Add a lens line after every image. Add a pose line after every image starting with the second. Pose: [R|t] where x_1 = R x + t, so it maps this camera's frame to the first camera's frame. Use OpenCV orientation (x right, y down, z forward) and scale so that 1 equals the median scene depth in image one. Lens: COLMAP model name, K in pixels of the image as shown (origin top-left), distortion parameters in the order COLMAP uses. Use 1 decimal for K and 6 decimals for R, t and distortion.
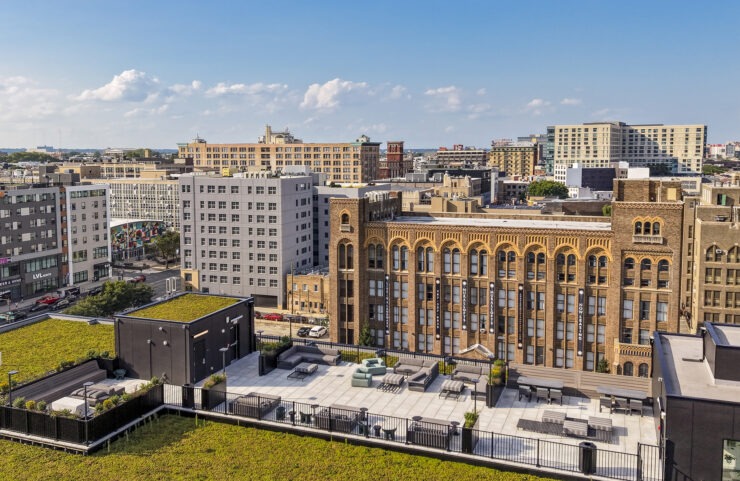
lens RADIAL K [[661.0, 0, 372.0], [0, 661.0, 244.0], [0, 0, 1]] dist [0.067711, -0.005452]
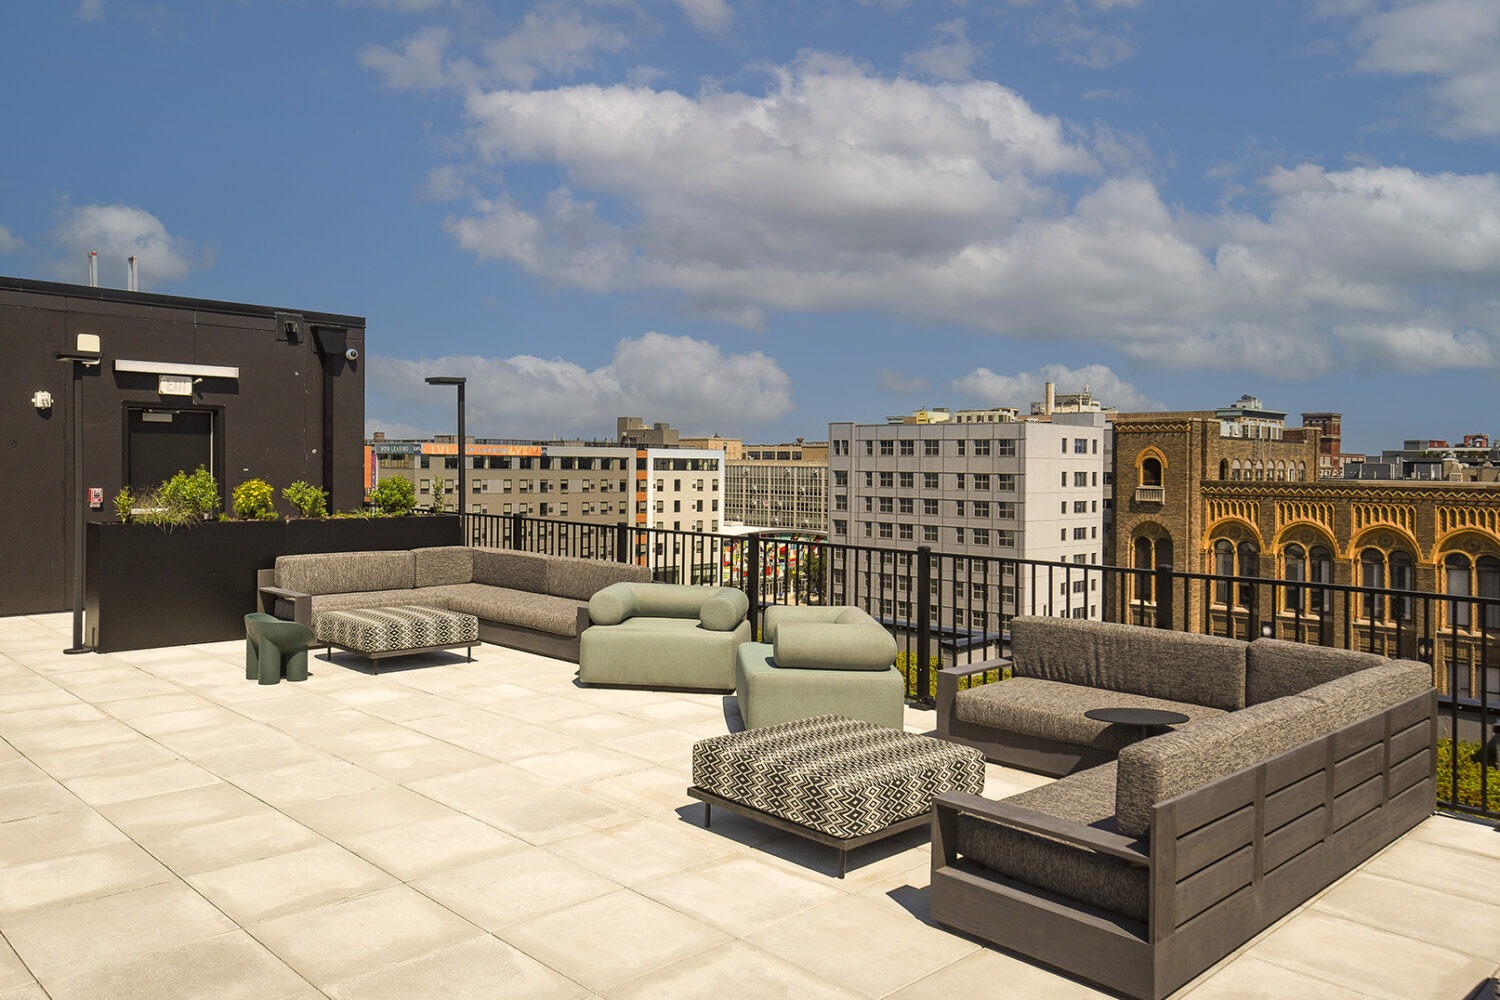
lens RADIAL K [[1113.2, 0, 722.0], [0, 1113.2, 478.4], [0, 0, 1]] dist [0.019424, 0.007399]
pose [[0.896133, 0.012584, -0.443606, 0.026794], [-0.069421, 0.991267, -0.112117, 0.060438], [0.438321, 0.131267, 0.889181, 0.282683]]
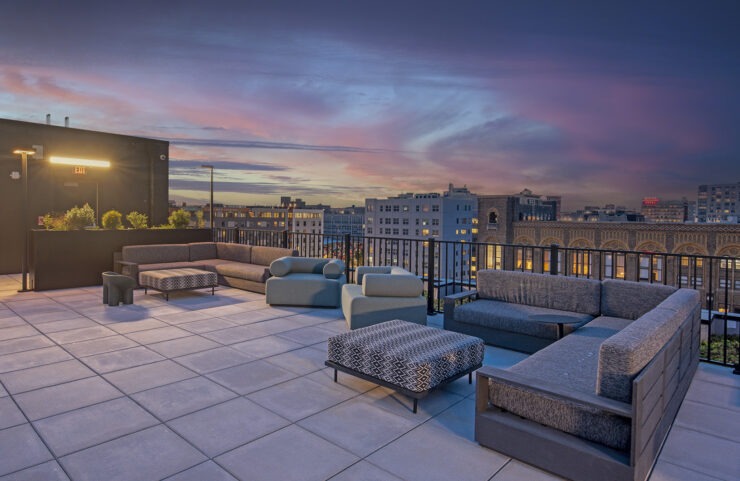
lens RADIAL K [[440.9, 0, 344.3], [0, 440.9, 217.2], [0, 0, 1]] dist [0.003775, -0.006362]
pose [[0.917530, 0.007454, -0.397598, 0.019582], [-0.062526, 0.990092, -0.125728, 0.061341], [0.392721, 0.140219, 0.908905, 0.293634]]
